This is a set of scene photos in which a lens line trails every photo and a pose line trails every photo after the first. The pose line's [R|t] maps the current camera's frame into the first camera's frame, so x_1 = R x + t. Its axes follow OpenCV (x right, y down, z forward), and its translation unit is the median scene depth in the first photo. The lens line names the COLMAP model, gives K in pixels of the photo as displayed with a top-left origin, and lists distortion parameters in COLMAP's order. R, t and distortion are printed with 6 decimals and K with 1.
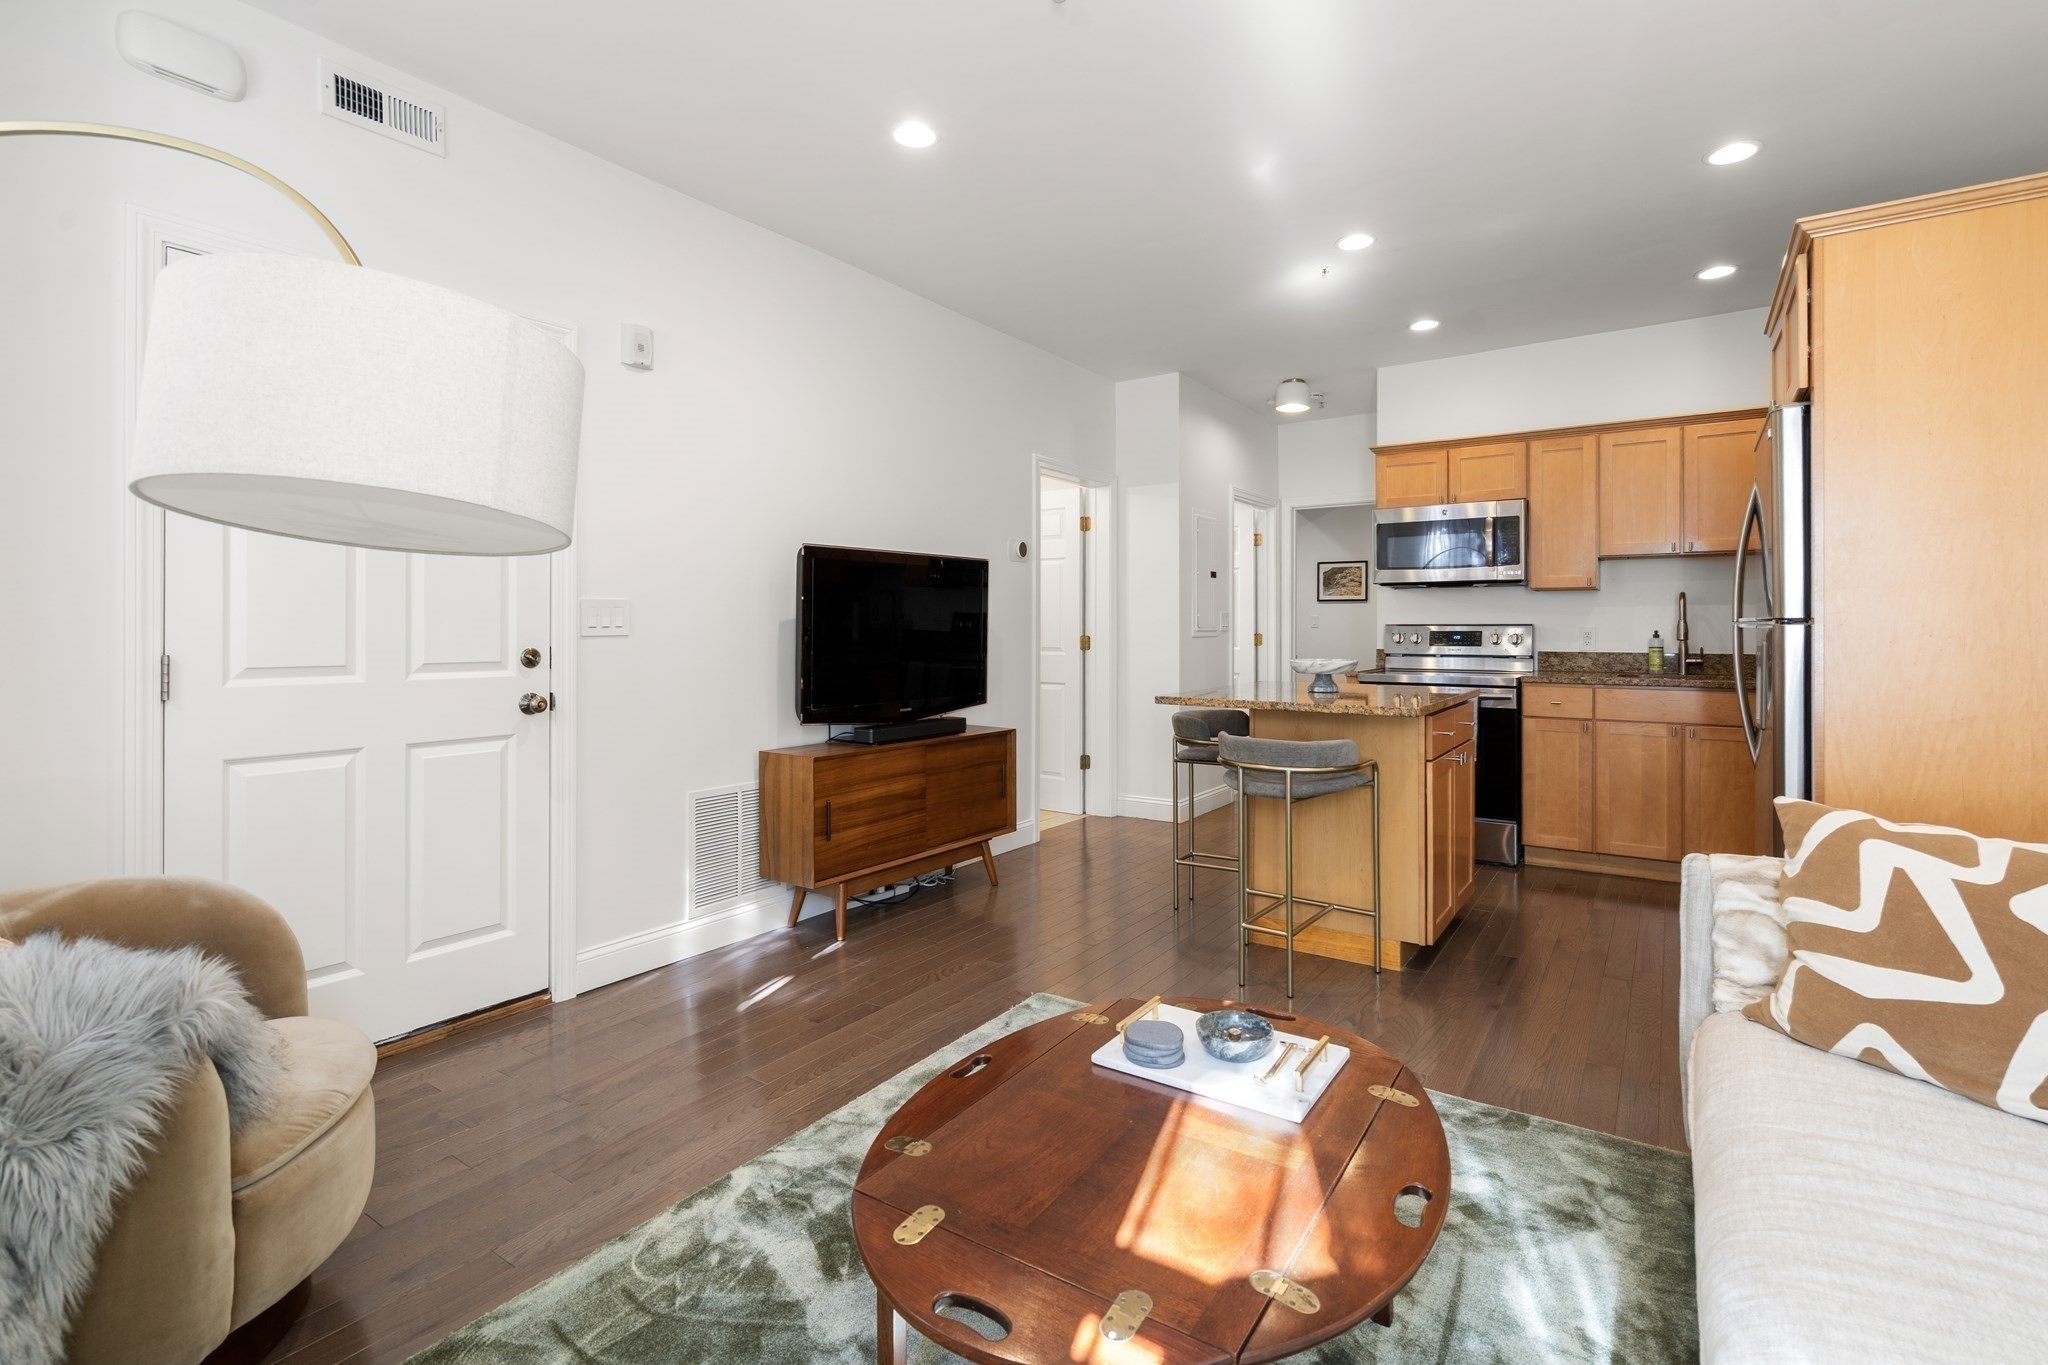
lens RADIAL K [[942.5, 0, 1041.3], [0, 942.5, 626.2], [0, 0, 1]] dist [-0.001677, 0.000667]
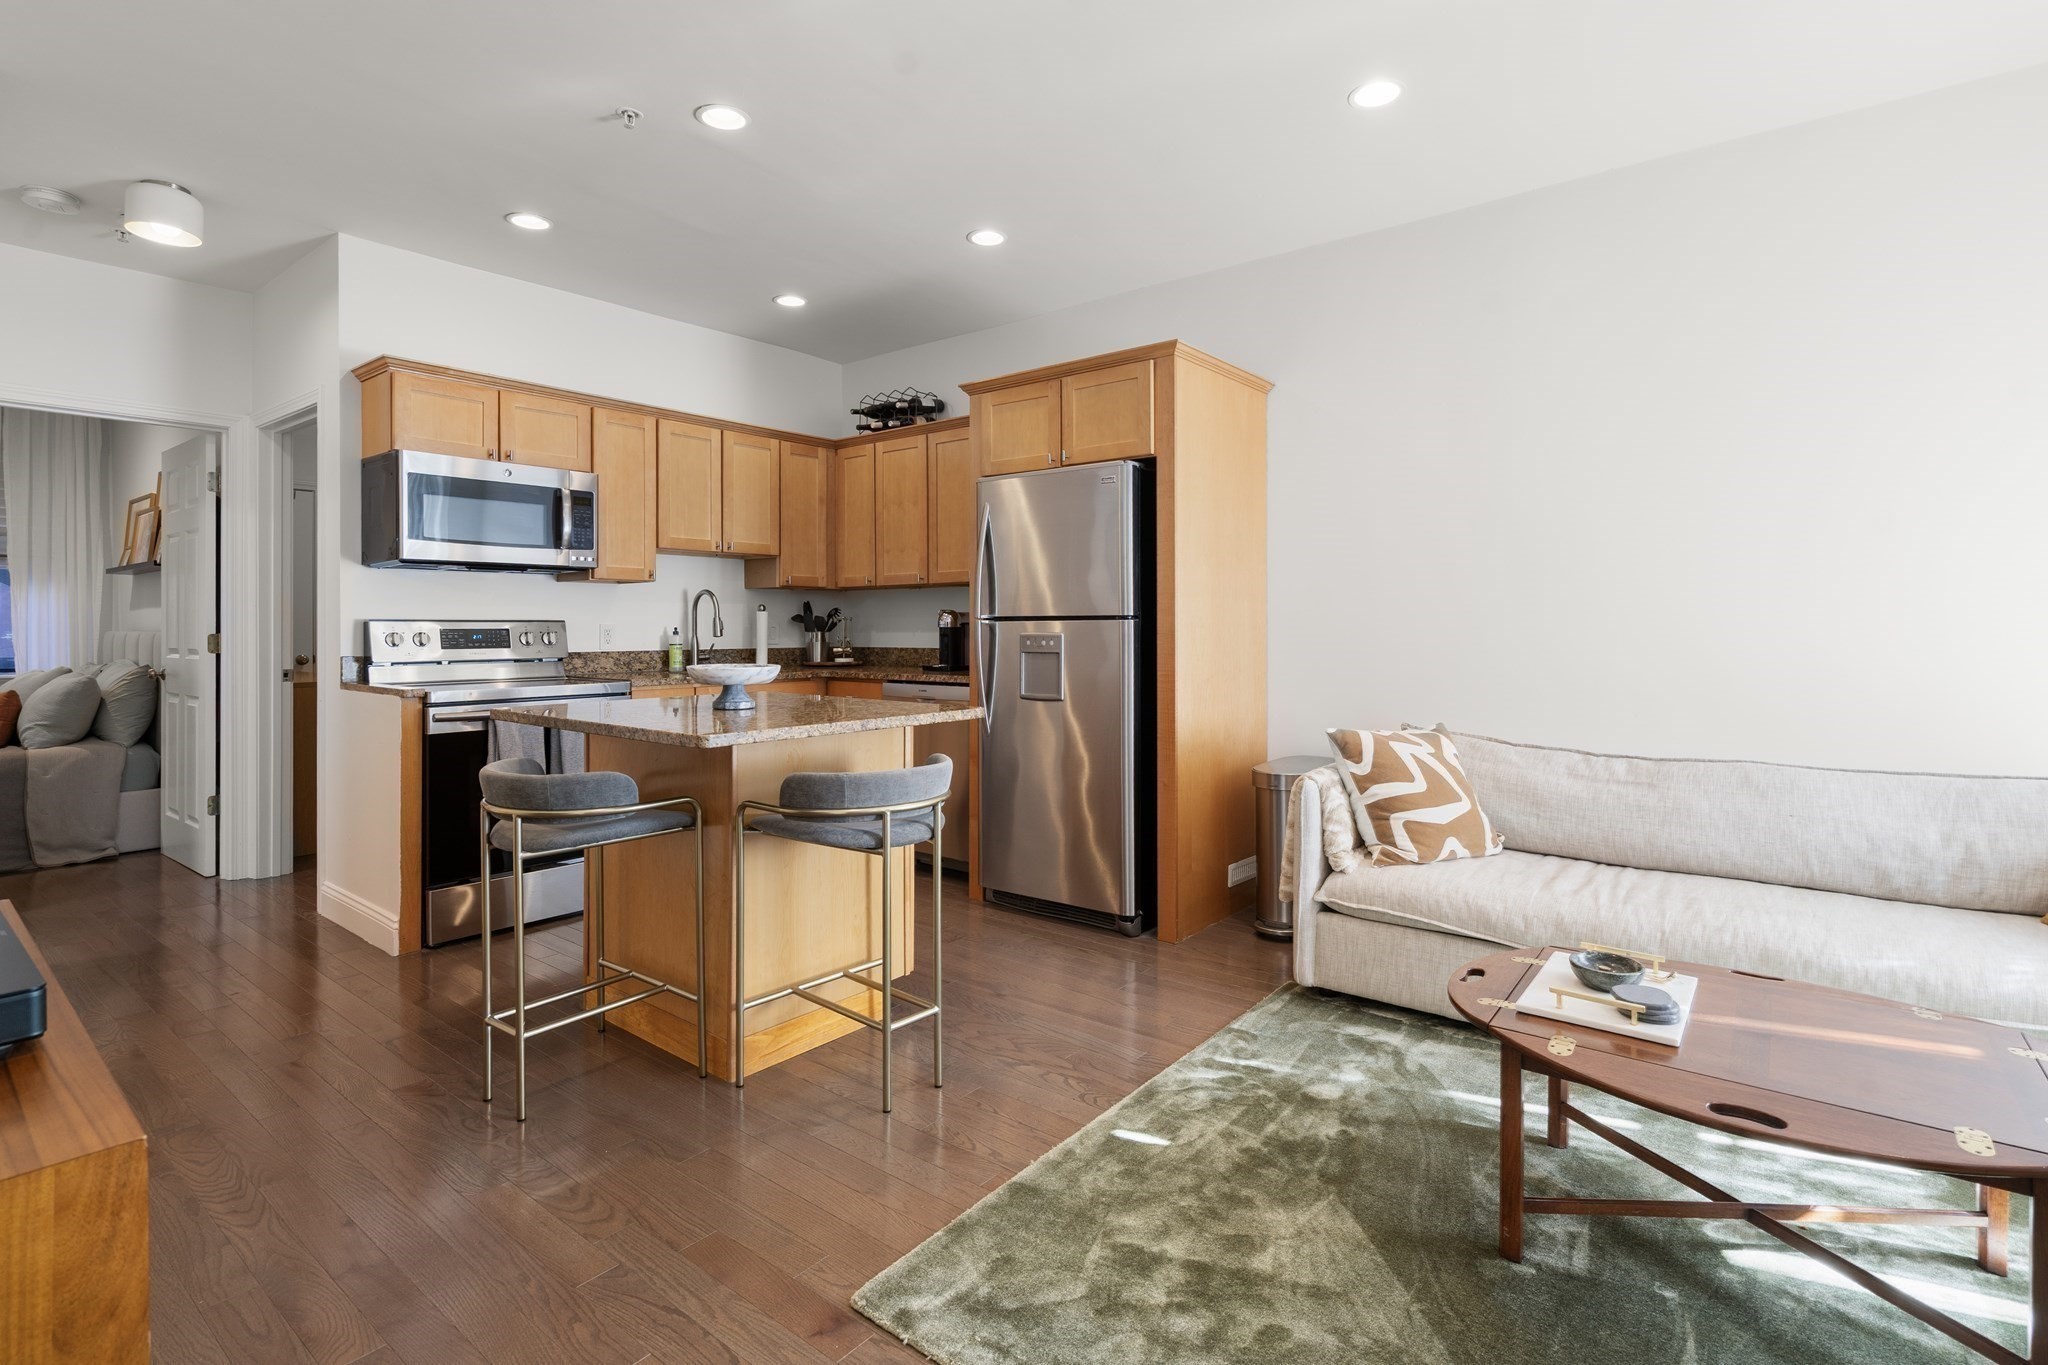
lens RADIAL K [[977.6, 0, 1048.0], [0, 977.6, 628.7], [0, 0, 1]] dist [-0.000601, 0.000165]
pose [[0.068611, -0.001992, 0.997641, -0.373496], [0.000973, 0.999998, 0.001930, 0.004742], [-0.997643, 0.000838, 0.068613, 0.578732]]
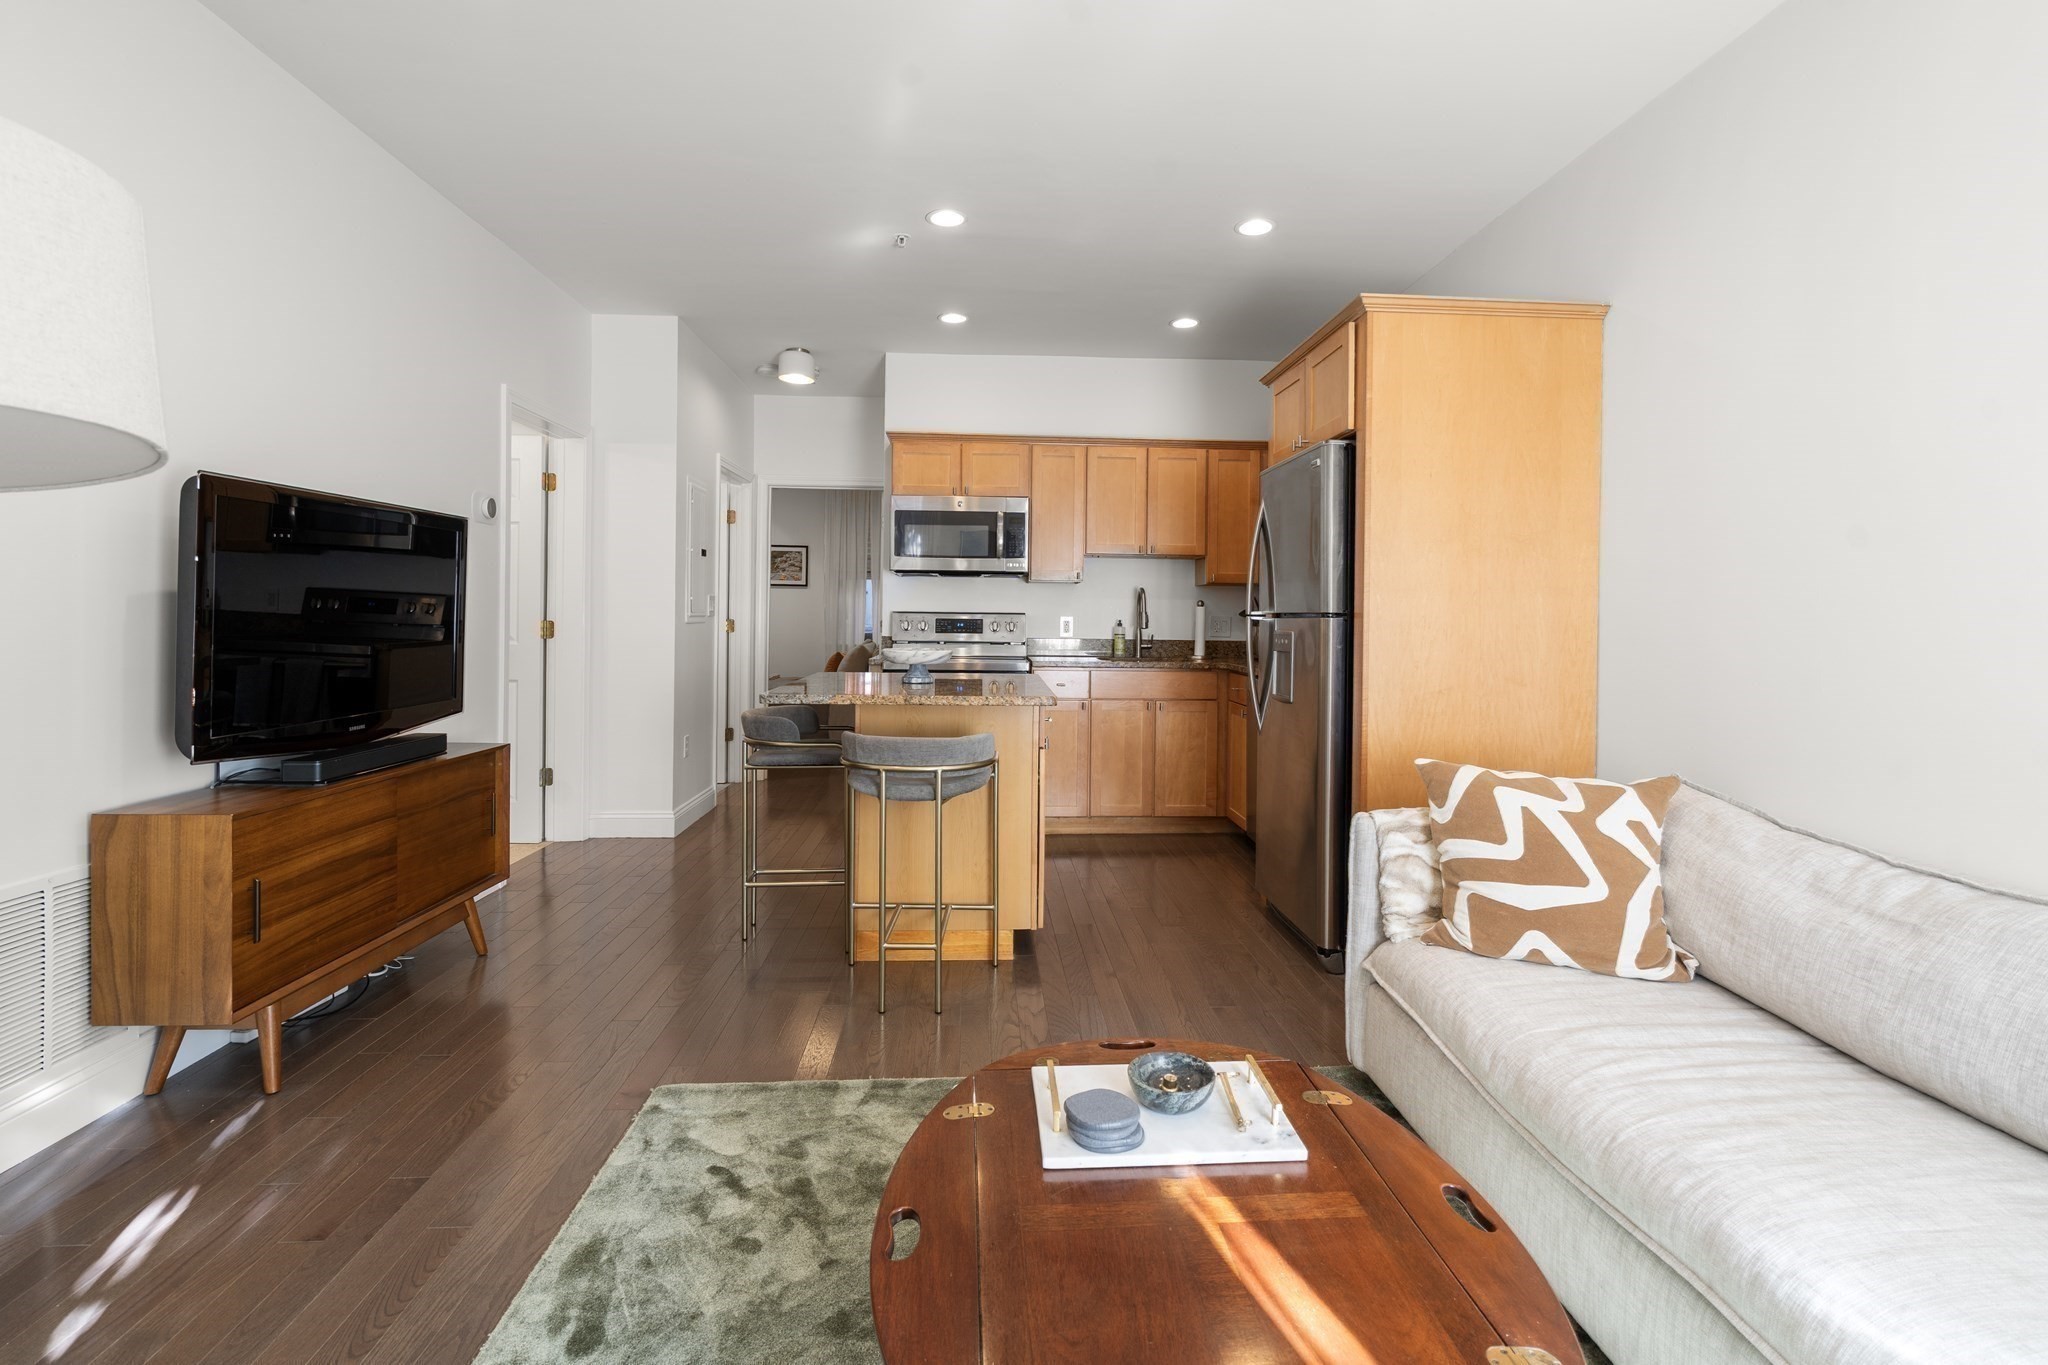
lens RADIAL K [[952.1, 0, 1038.0], [0, 952.1, 619.0], [0, 0, 1]] dist [-0.002550, 0.000790]
pose [[0.791647, 0.008559, 0.610918, -0.159384], [-0.013679, 0.999900, 0.003717, 0.000178], [-0.610825, -0.011299, 0.791685, 0.136782]]
